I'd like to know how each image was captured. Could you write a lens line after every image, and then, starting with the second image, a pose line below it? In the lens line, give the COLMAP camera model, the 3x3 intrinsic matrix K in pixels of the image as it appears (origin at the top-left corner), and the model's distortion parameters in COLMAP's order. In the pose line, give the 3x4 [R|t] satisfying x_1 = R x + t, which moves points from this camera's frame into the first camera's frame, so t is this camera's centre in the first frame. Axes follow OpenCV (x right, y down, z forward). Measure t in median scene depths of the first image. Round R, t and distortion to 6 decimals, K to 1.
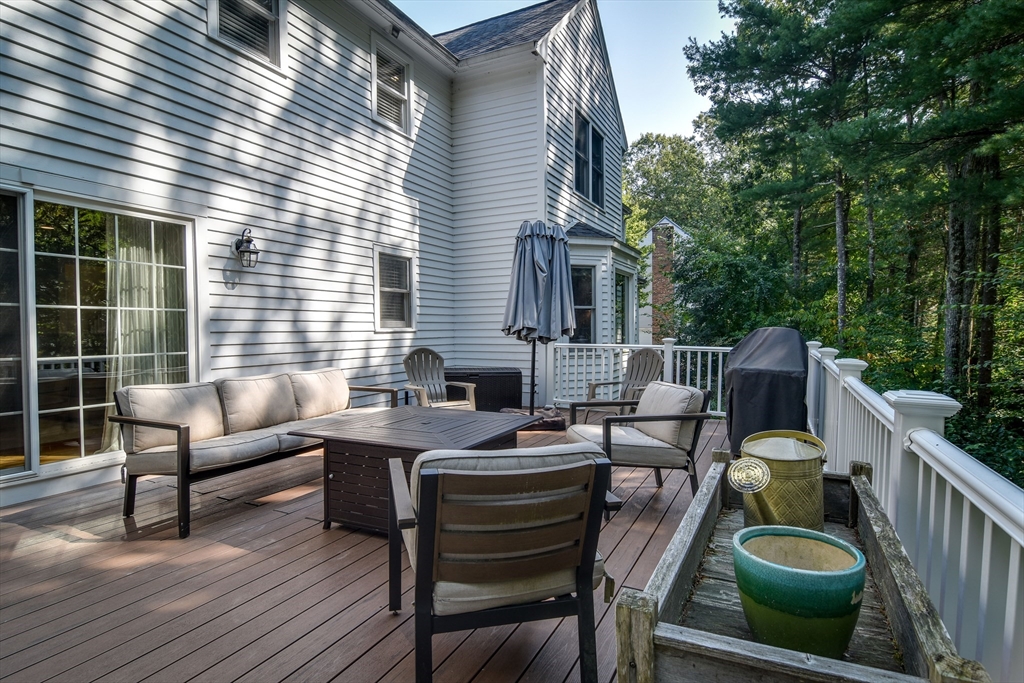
lens RADIAL K [[561.4, 0, 506.7], [0, 561.4, 328.2], [0, 0, 1]] dist [-0.035924, -0.000054]
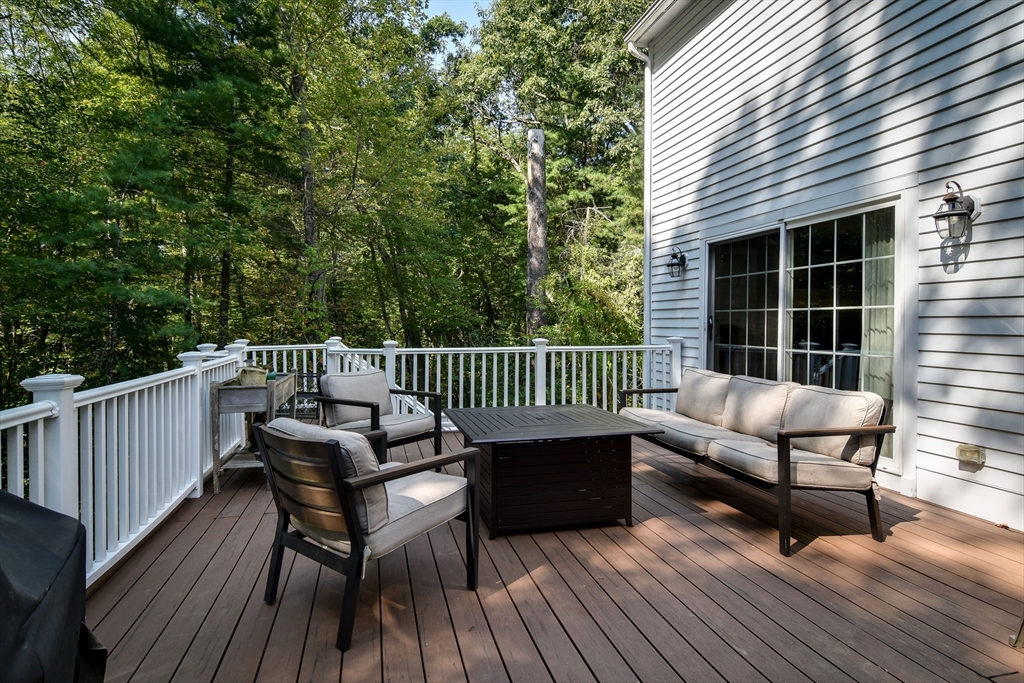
lens RADIAL K [[561.4, 0, 506.7], [0, 561.4, 328.2], [0, 0, 1]] dist [-0.035924, -0.000054]
pose [[-0.777174, 0.009423, -0.629215, 0.424331], [0.003426, 0.999936, 0.010743, -0.011081], [0.629277, 0.006194, -0.777157, 1.354562]]
